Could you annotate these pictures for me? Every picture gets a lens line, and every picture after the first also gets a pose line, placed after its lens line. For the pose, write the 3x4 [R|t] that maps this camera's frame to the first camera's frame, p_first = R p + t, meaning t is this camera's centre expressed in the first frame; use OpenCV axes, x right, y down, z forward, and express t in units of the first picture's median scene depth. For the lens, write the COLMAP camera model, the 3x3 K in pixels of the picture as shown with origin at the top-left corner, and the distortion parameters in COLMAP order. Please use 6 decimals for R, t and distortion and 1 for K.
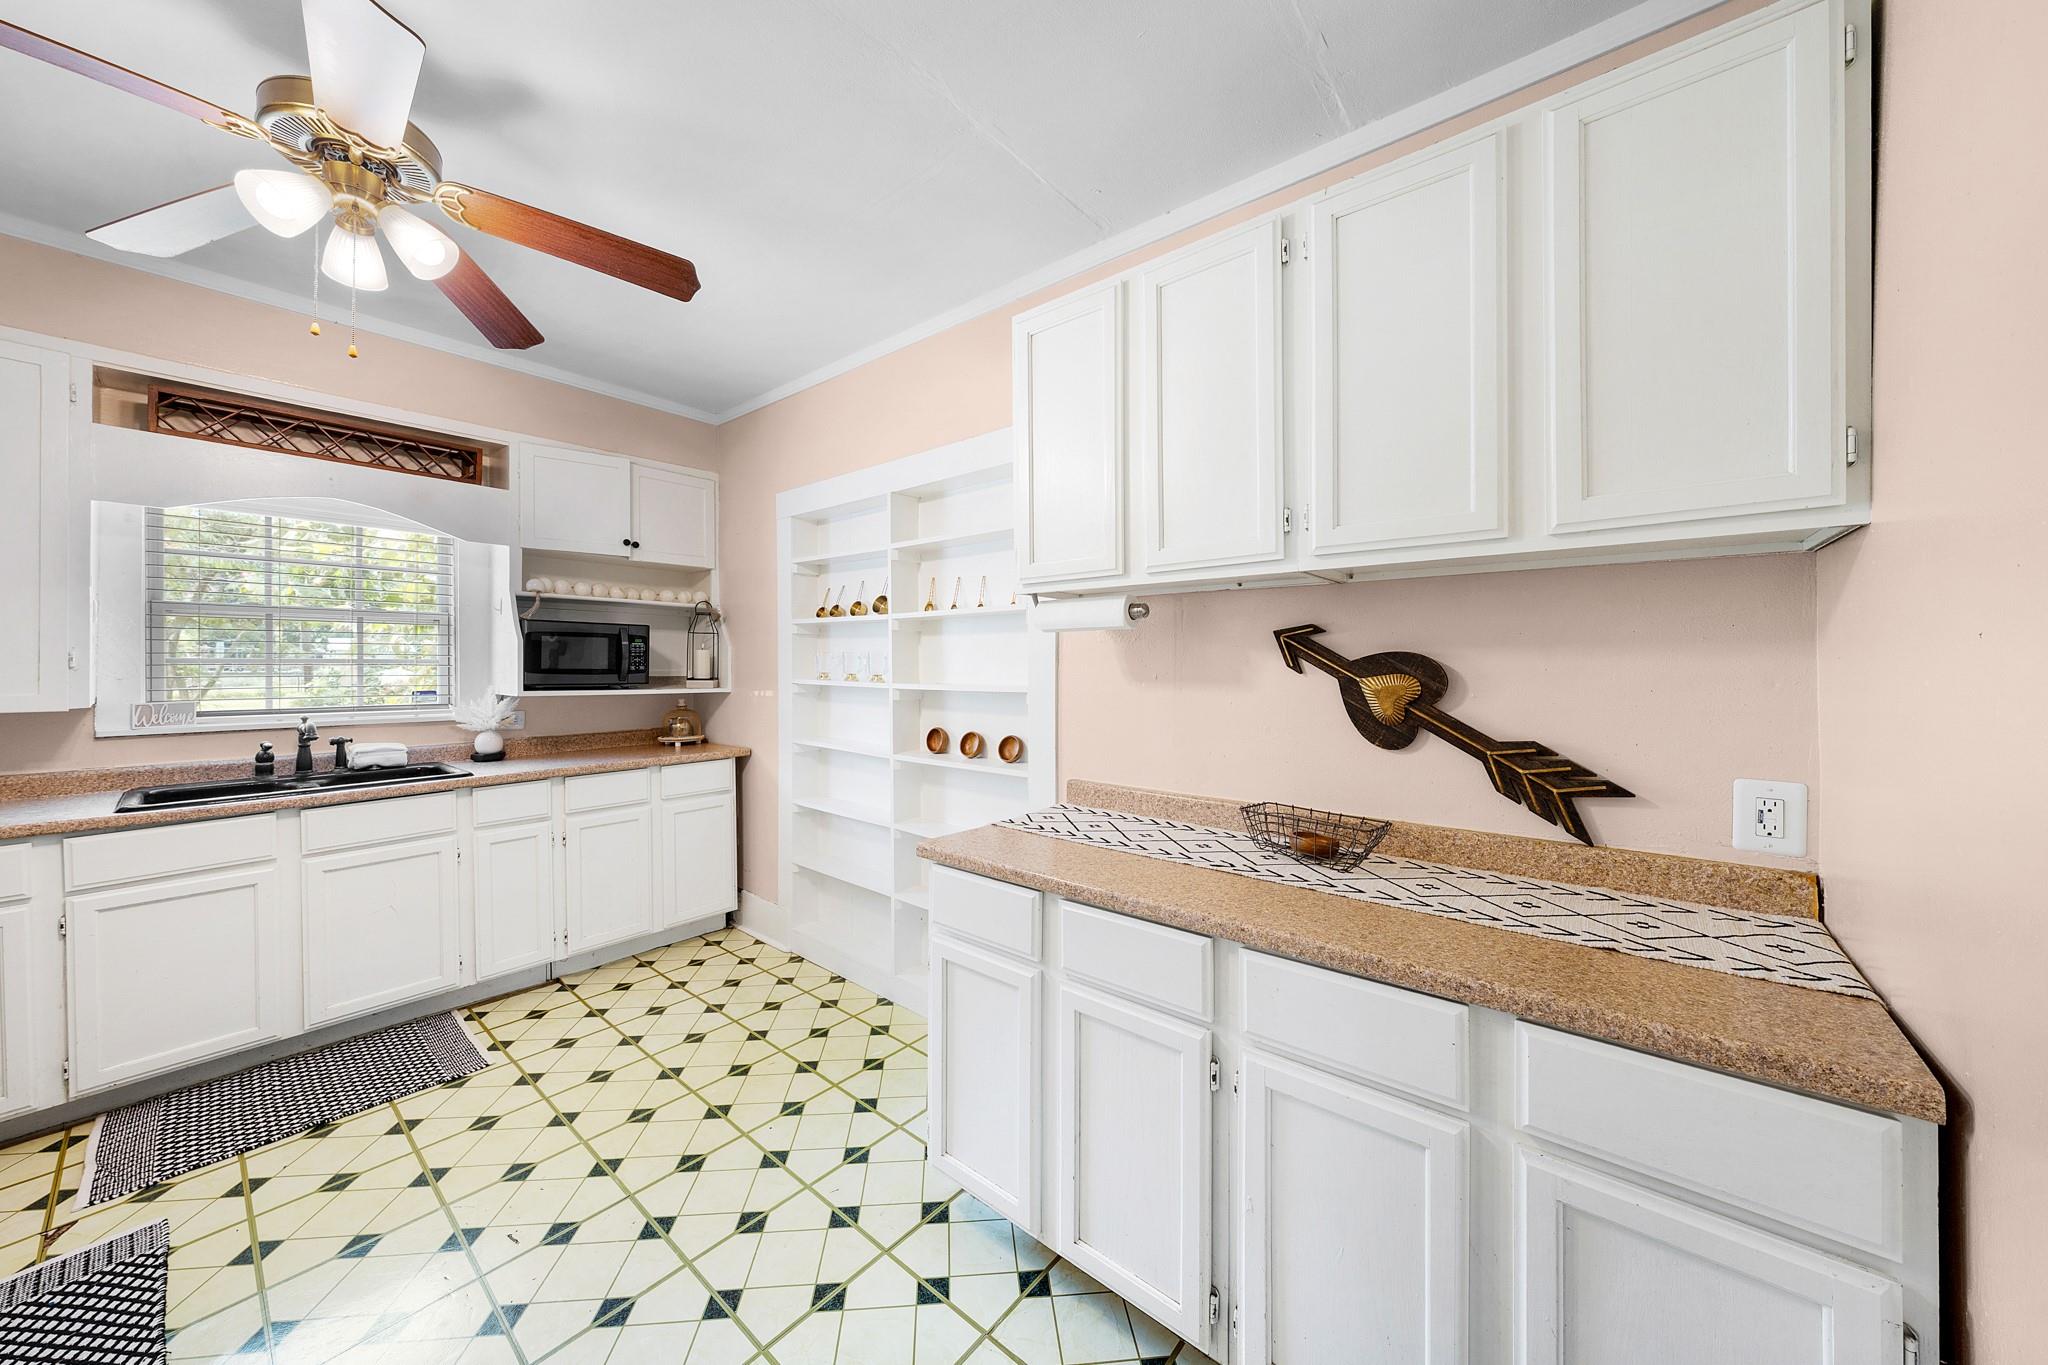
lens RADIAL K [[703.5, 0, 1003.3], [0, 703.5, 663.2], [0, 0, 1]] dist [-0.002116, -0.000136]
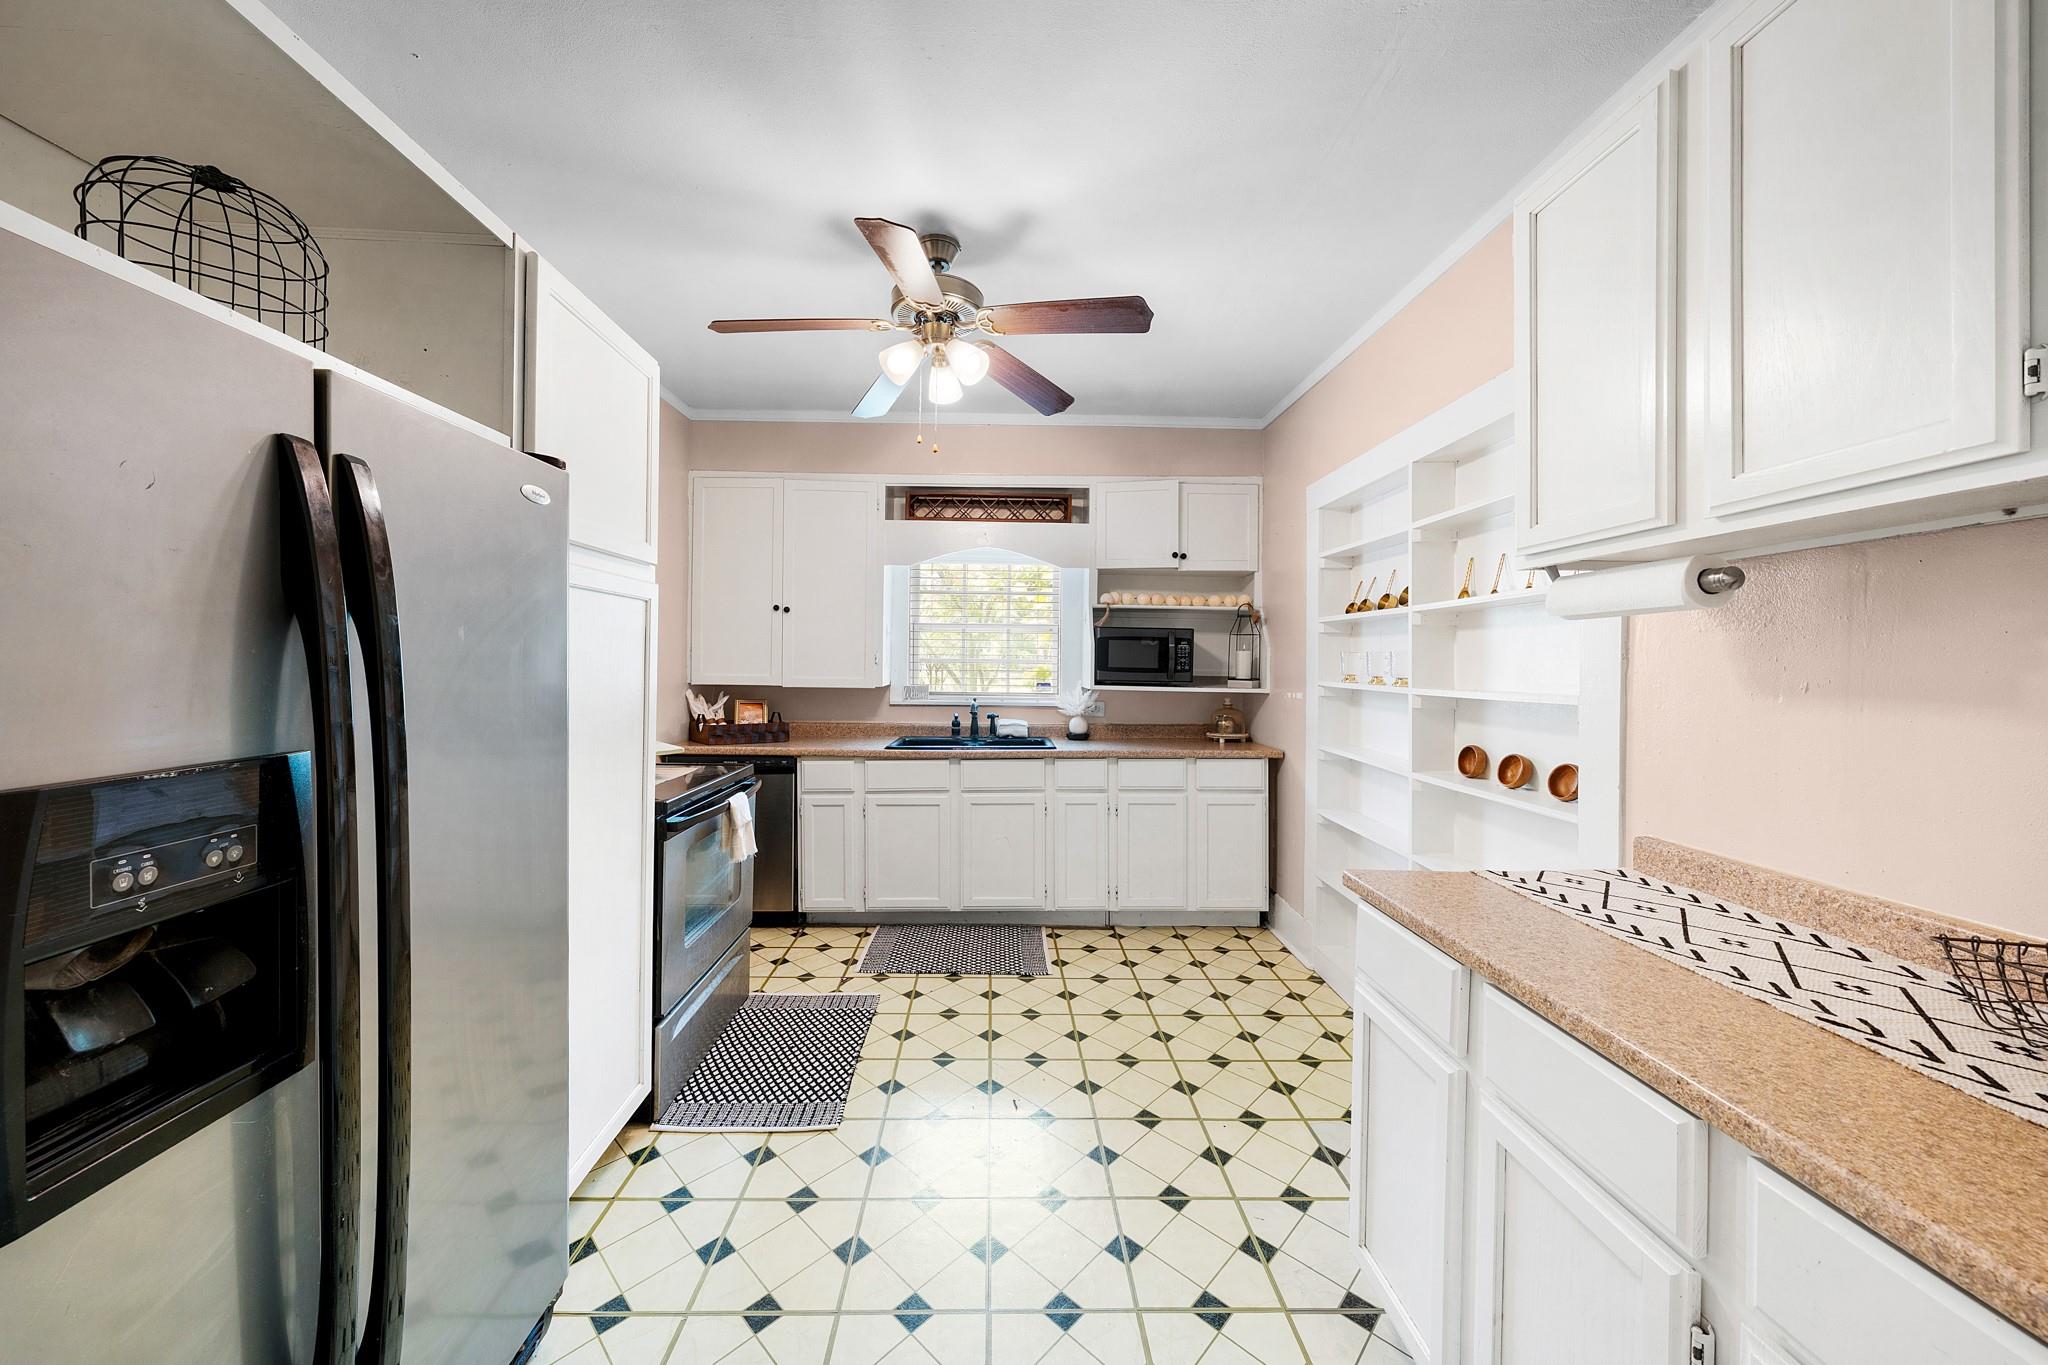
lens RADIAL K [[703.5, 0, 996.6], [0, 703.5, 664.2], [0, 0, 1]] dist [-0.002116, -0.000136]
pose [[0.659508, 0.007135, -0.751664, 0.149786], [-0.009809, 0.999952, 0.000886, 0.004309], [0.751633, 0.006788, 0.659546, 0.067597]]
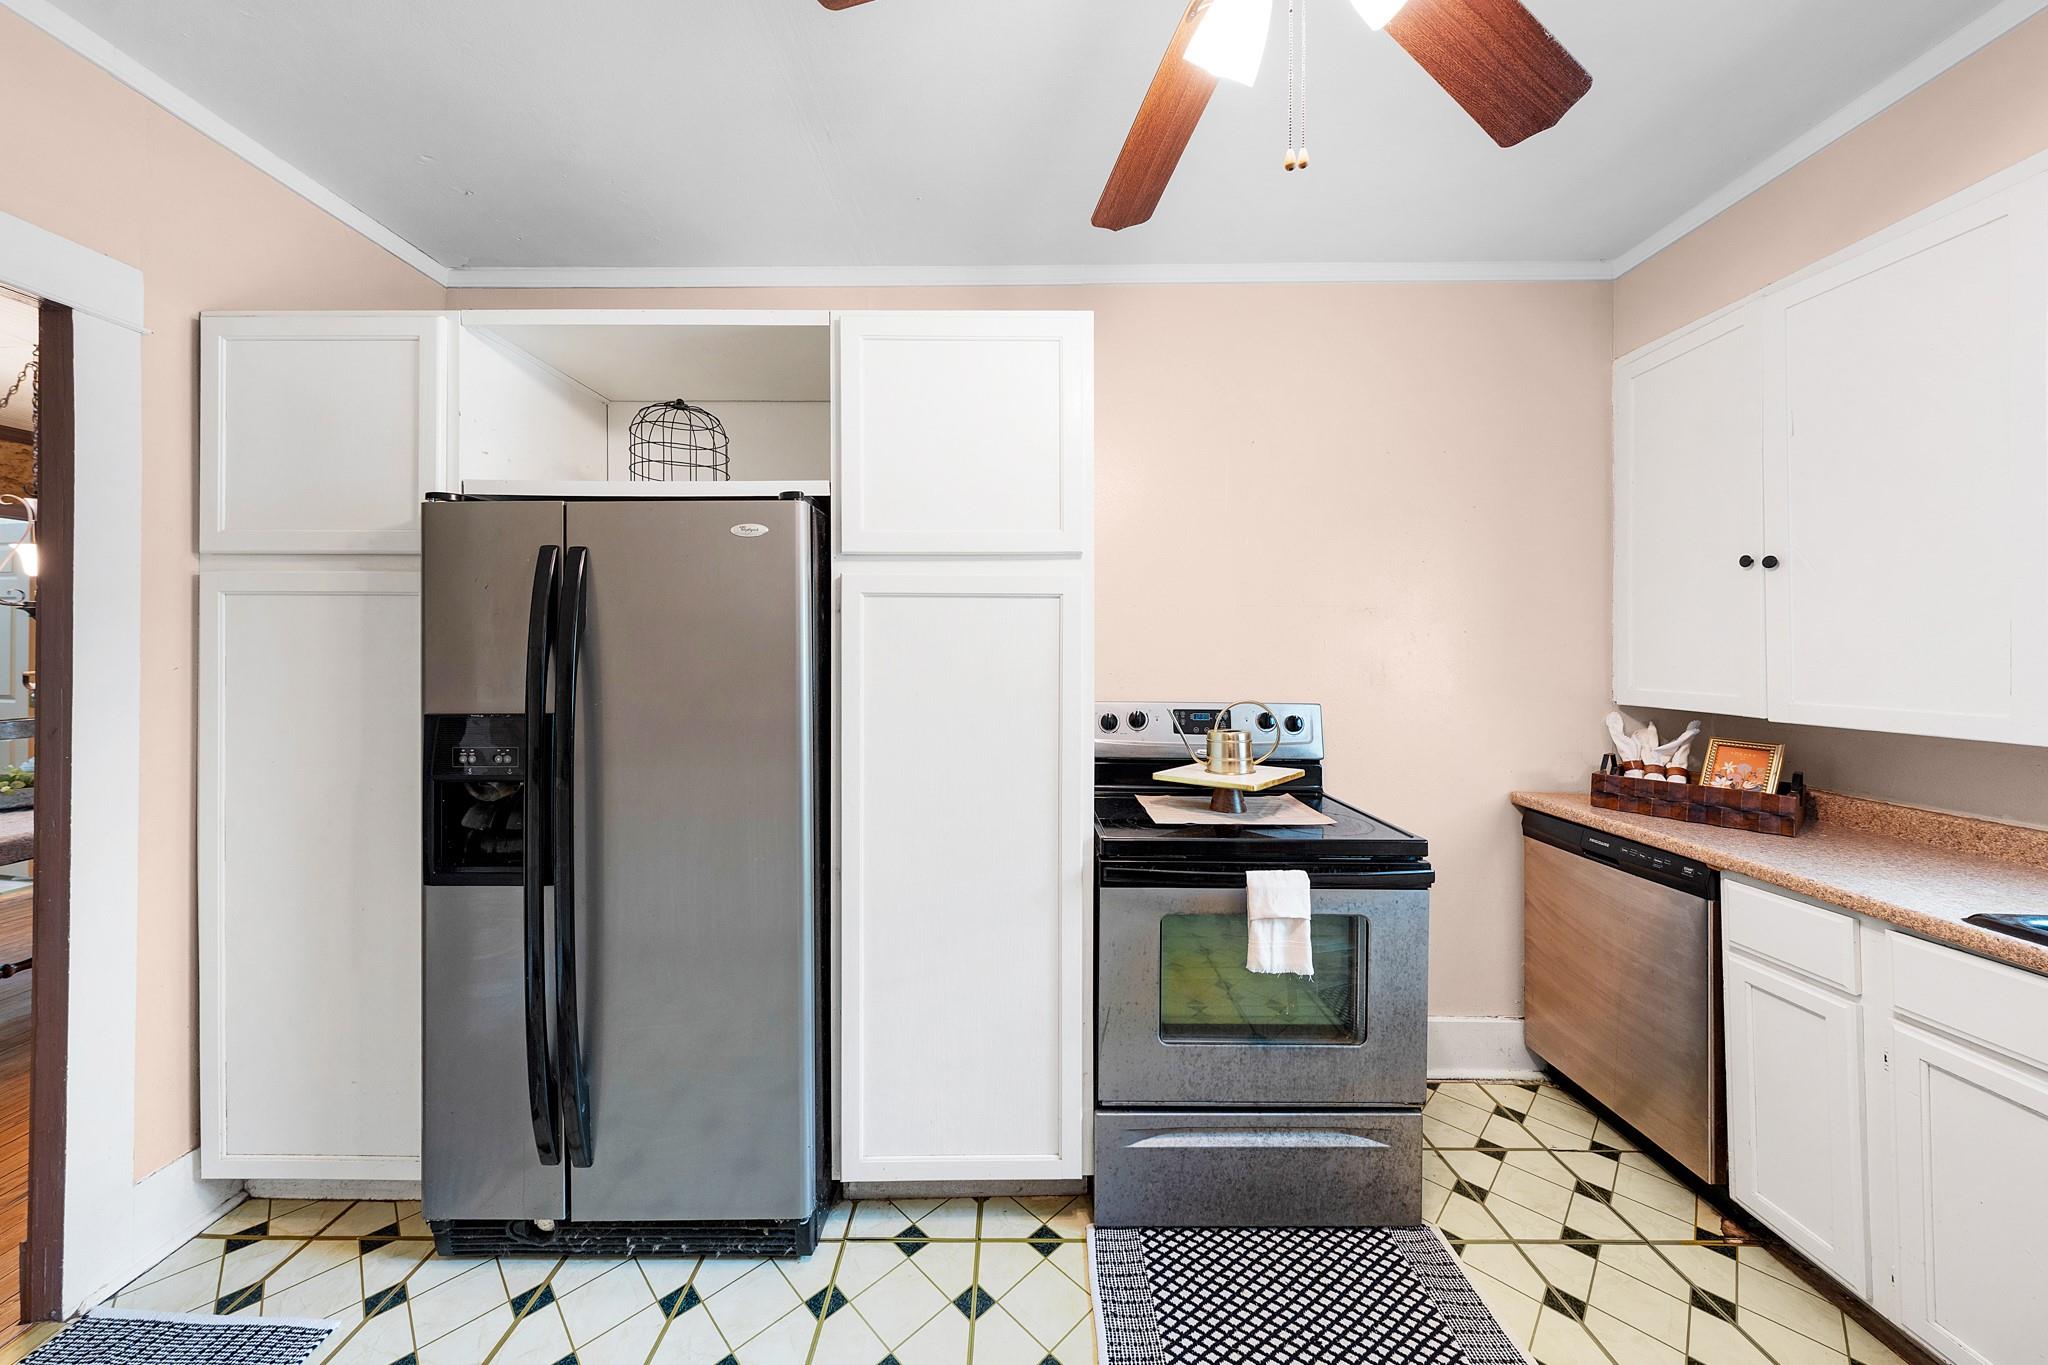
lens RADIAL K [[703.5, 0, 1026.9], [0, 703.5, 649.2], [0, 0, 1]] dist [-0.002116, -0.000136]
pose [[-0.754794, -0.009218, -0.655898, -0.204654], [-0.007444, 0.999957, -0.005488, -0.006683], [0.655920, 0.000740, -0.754830, 0.736367]]
